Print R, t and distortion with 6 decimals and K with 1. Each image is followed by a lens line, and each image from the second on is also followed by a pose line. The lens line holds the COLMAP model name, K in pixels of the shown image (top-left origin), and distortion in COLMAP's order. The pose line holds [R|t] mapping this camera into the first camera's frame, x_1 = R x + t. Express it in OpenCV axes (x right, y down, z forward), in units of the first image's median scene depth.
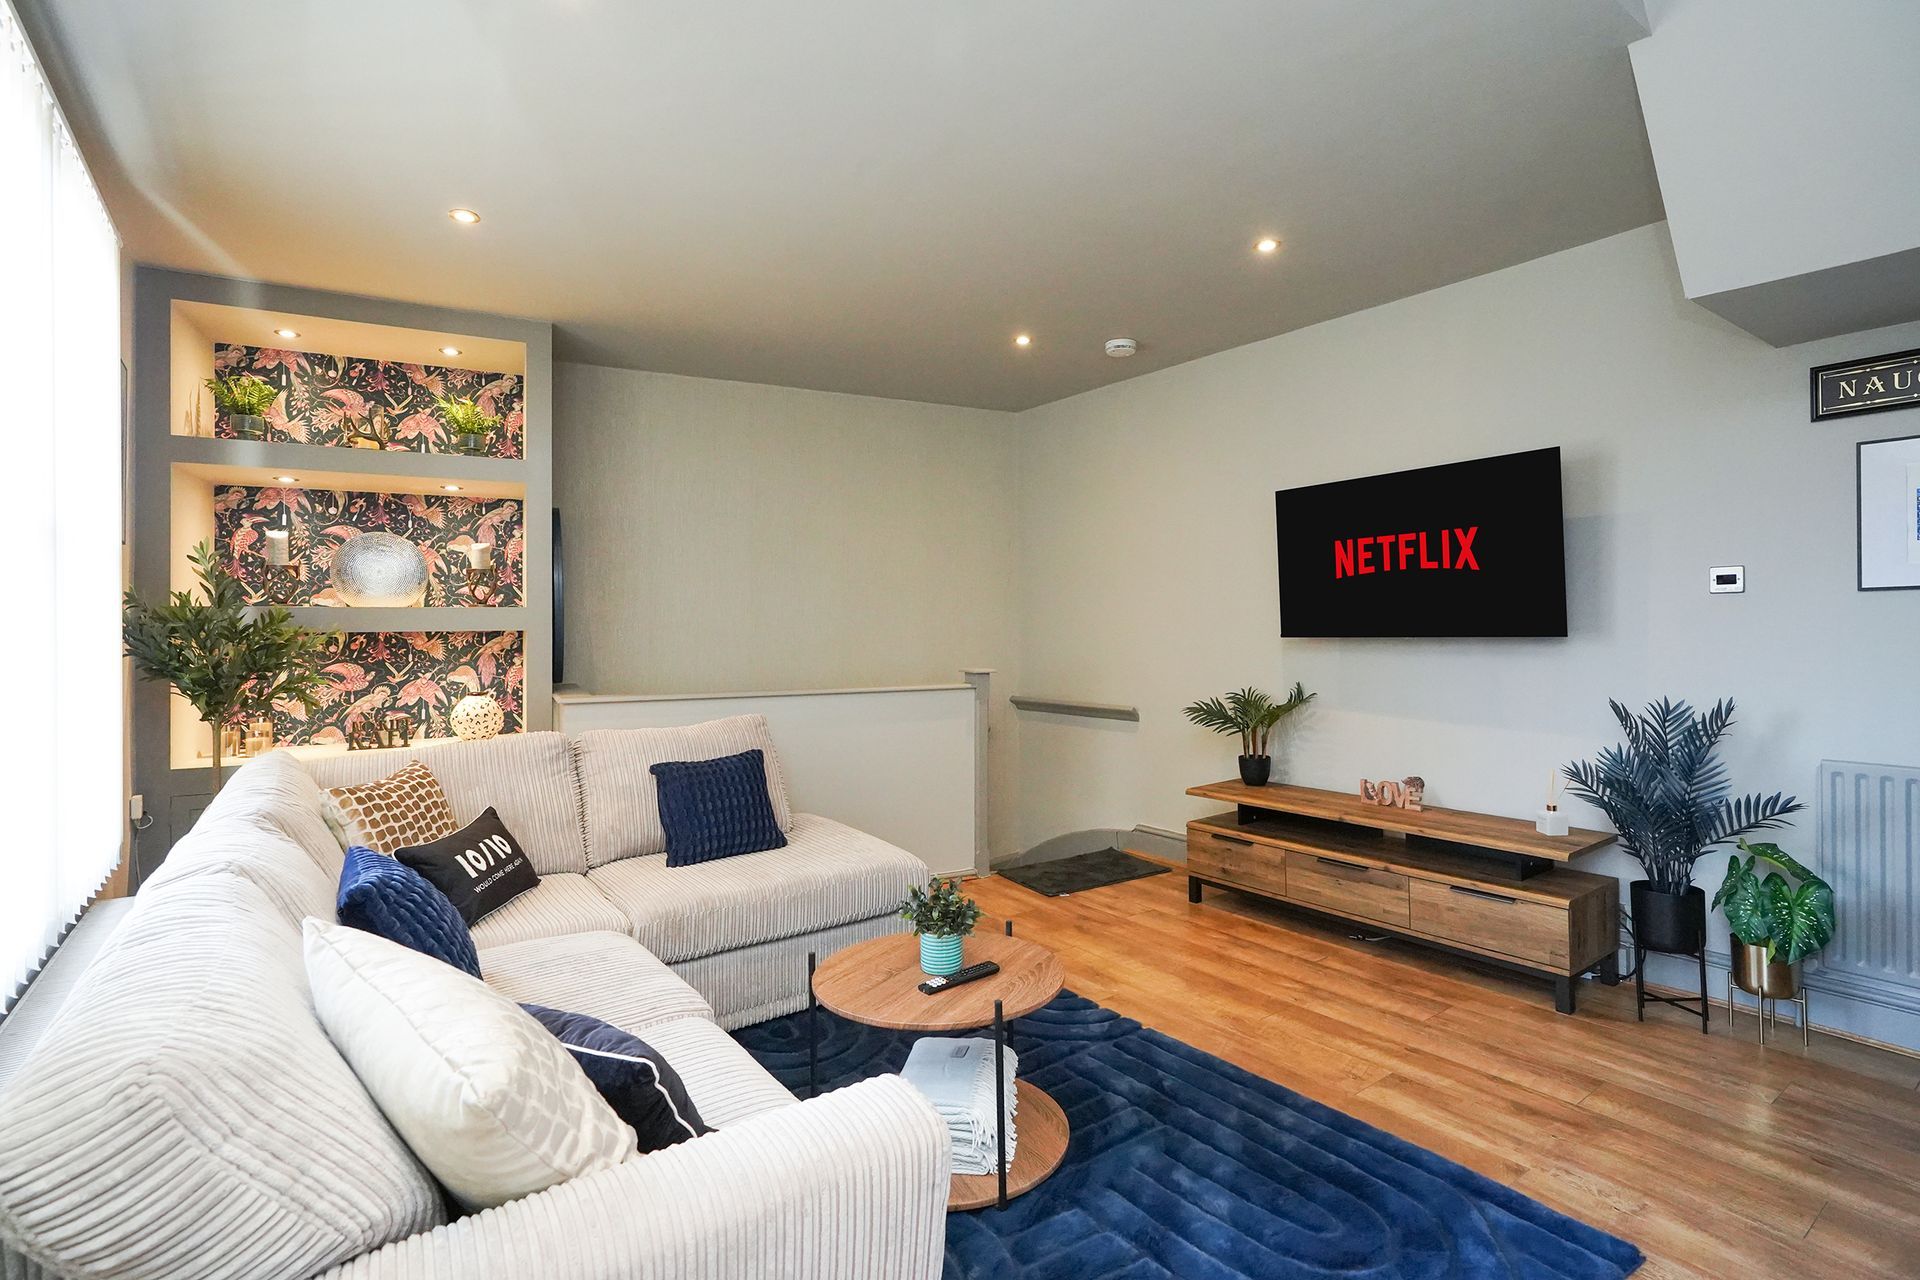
lens RADIAL K [[905.6, 0, 987.9], [0, 905.6, 630.9], [0, 0, 1]] dist [-0.000143, 0.002894]
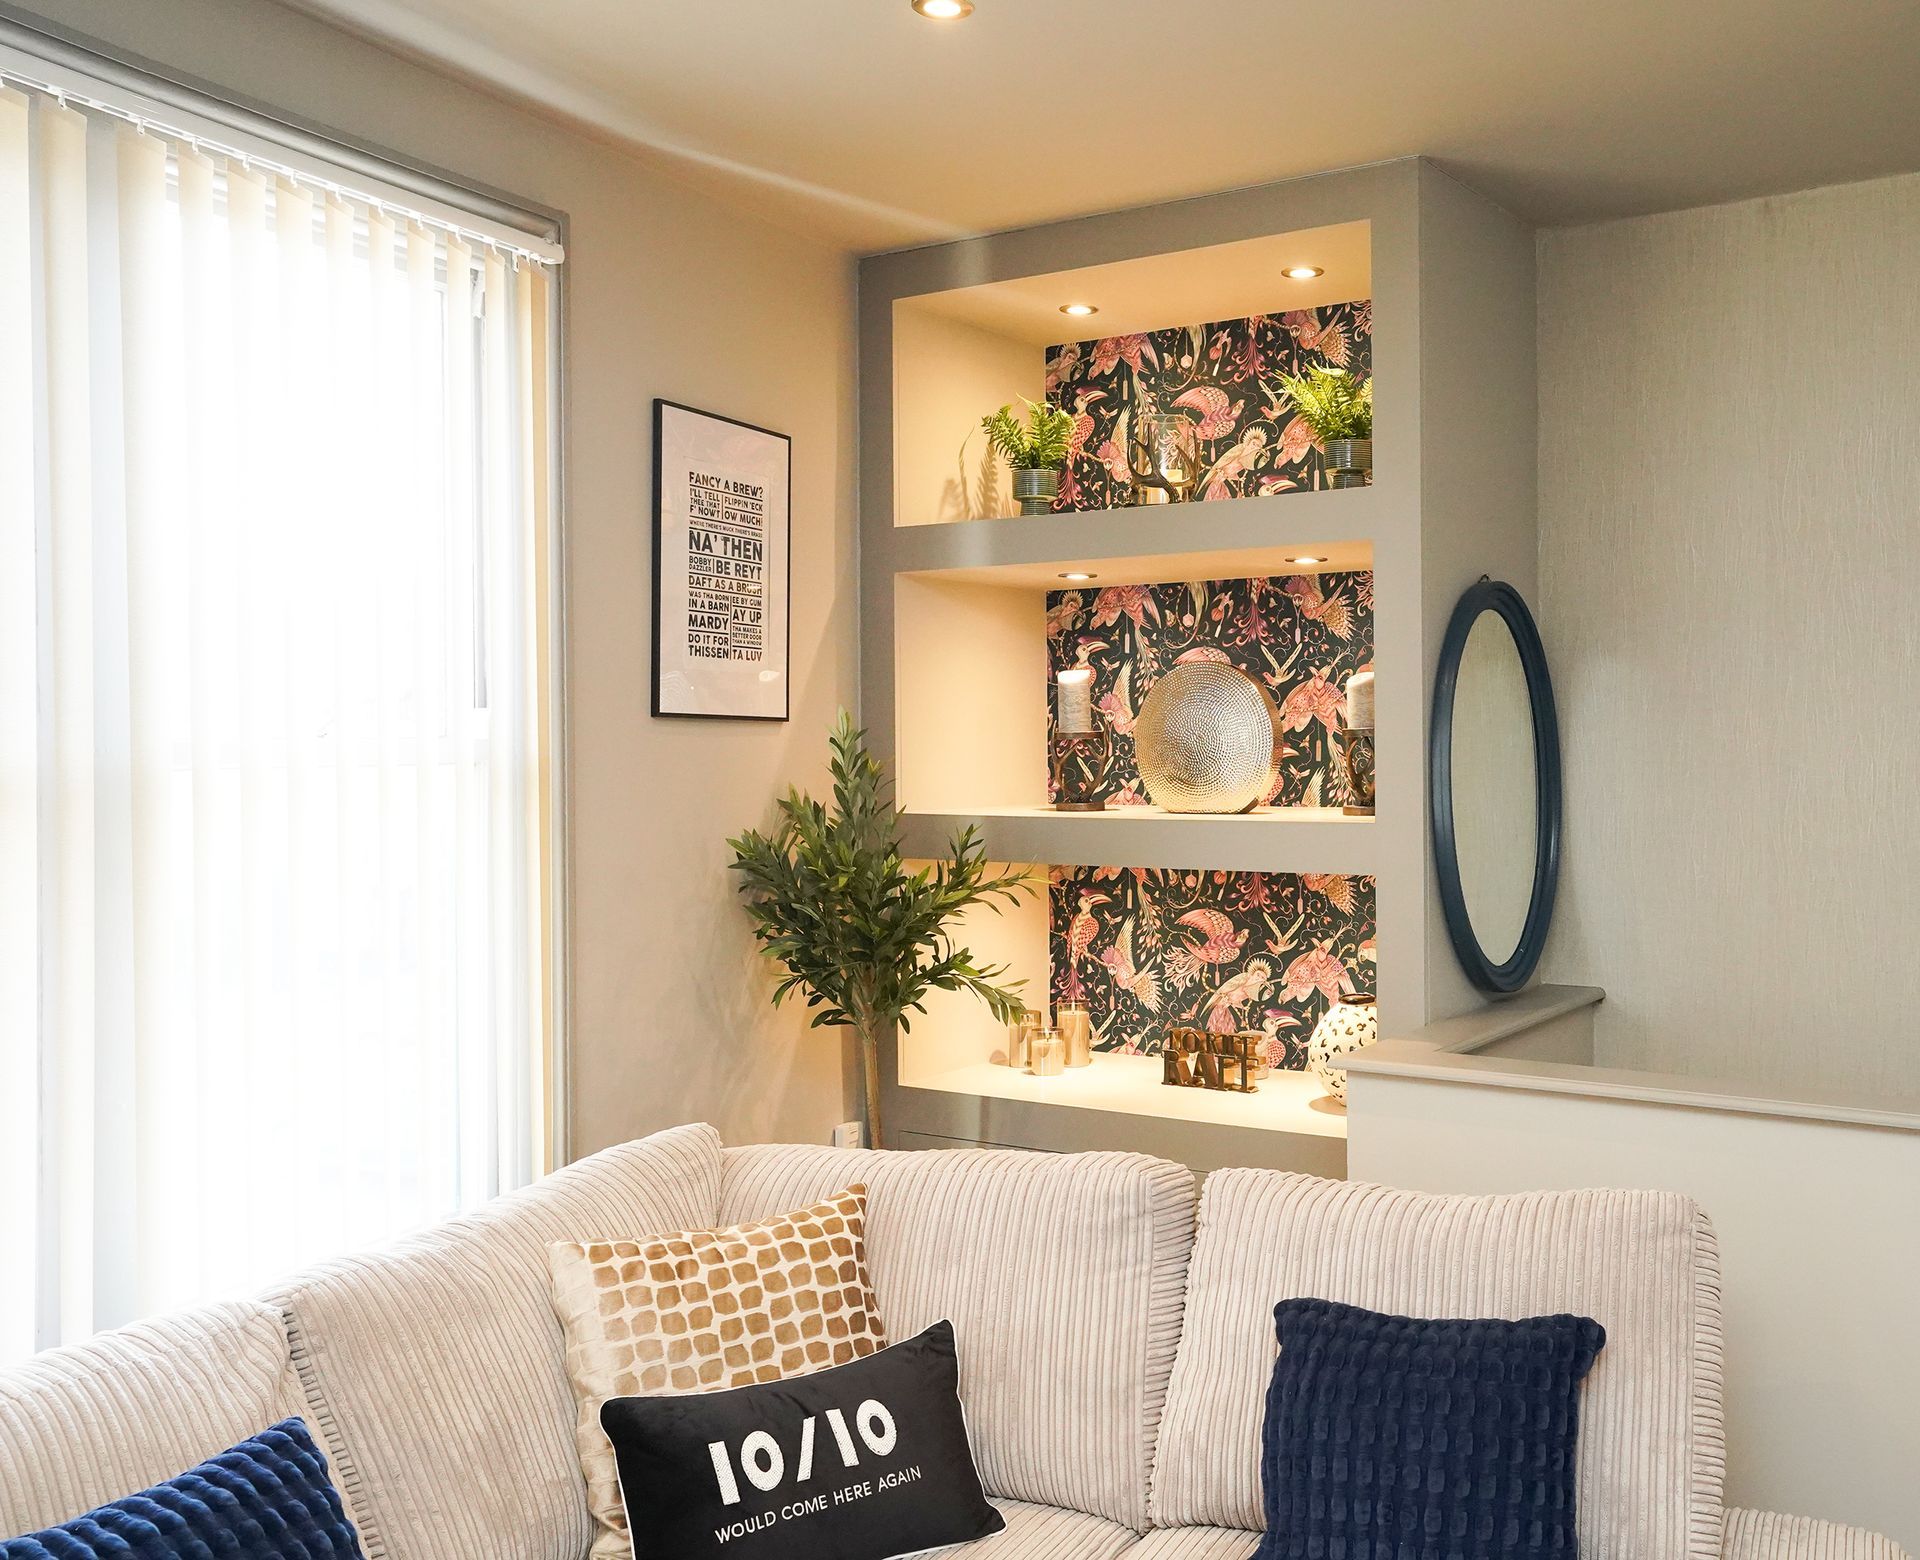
lens RADIAL K [[1871.4, 0, 959.2], [0, 1871.4, 773.7], [0, 0, 1]] dist [0.004633, 0.000000]
pose [[0.517357, 0.004530, -0.855758, 0.142886], [-0.003477, 0.999989, 0.003192, -0.046166], [0.855763, 0.001324, 0.517367, 0.320551]]
